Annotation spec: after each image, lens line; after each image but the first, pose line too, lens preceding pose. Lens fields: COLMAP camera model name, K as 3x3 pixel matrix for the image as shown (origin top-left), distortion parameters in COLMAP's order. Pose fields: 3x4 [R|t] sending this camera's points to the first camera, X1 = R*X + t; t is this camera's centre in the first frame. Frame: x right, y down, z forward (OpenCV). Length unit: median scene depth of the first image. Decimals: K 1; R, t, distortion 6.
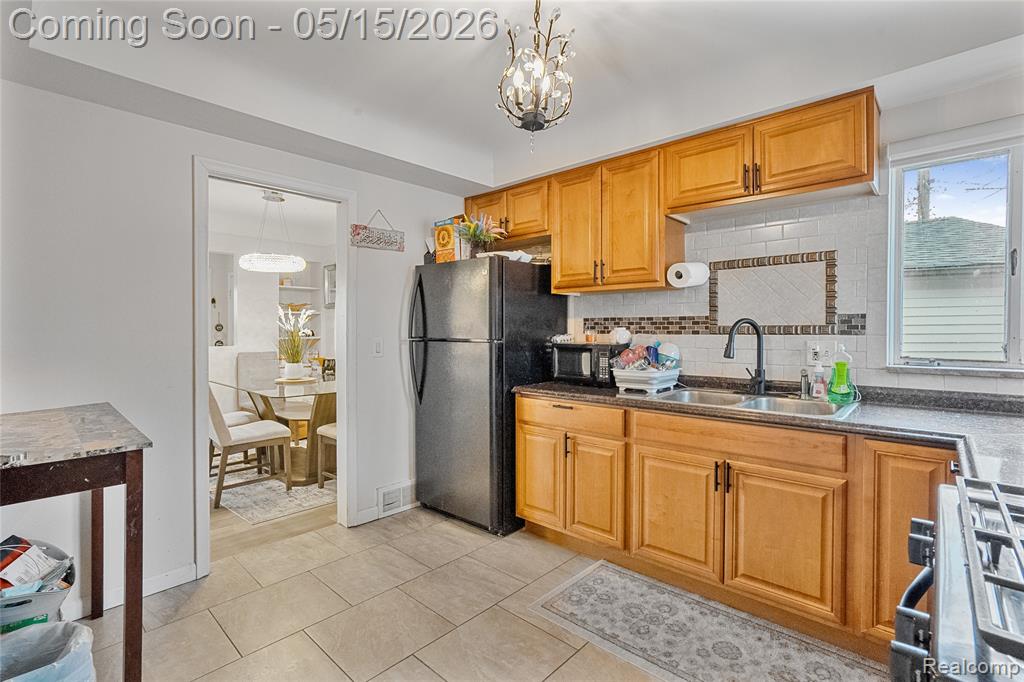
lens RADIAL K [[468.1, 0, 511.6], [0, 468.1, 335.6], [0, 0, 1]] dist [-0.052556, 0.022667]
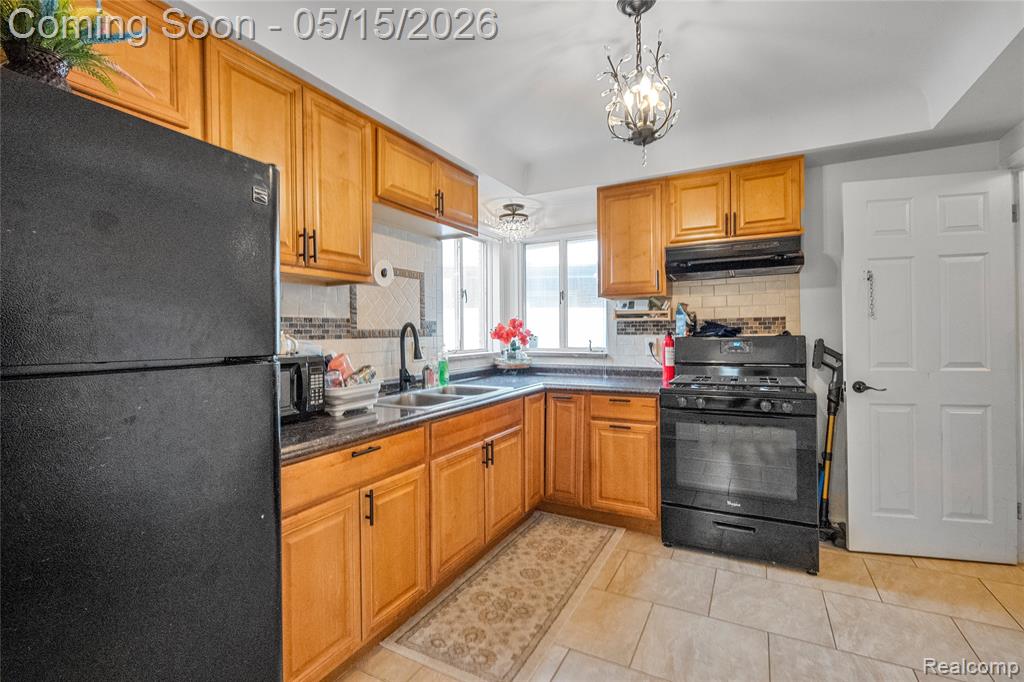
lens RADIAL K [[458.1, 0, 506.8], [0, 458.1, 337.0], [0, 0, 1]] dist [-0.001947, -0.000059]
pose [[-0.245626, -0.007582, 0.969335, -0.600941], [0.021620, 0.999678, 0.013298, -0.012831], [-0.969124, 0.024223, -0.245383, 1.037834]]
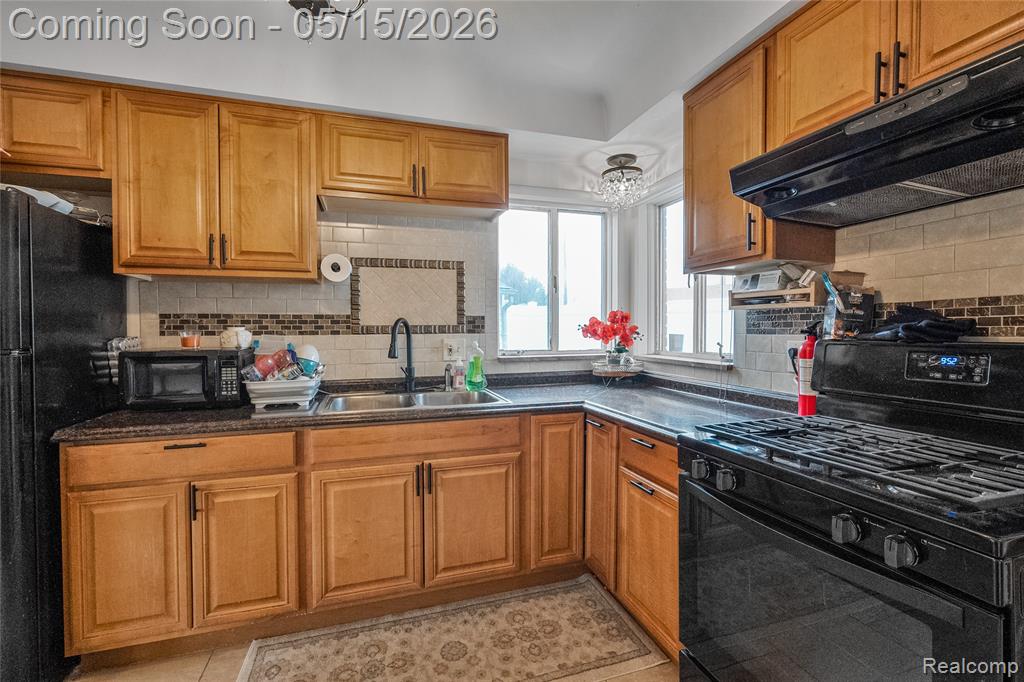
lens RADIAL K [[449.7, 0, 512.5], [0, 449.7, 338.1], [0, 0, 1]] dist [-0.008319, 0.000177]
pose [[0.492332, -0.018897, 0.870202, -0.228223], [0.015230, 0.999798, 0.013095, -0.002532], [-0.870274, 0.006806, 0.492520, 0.303851]]
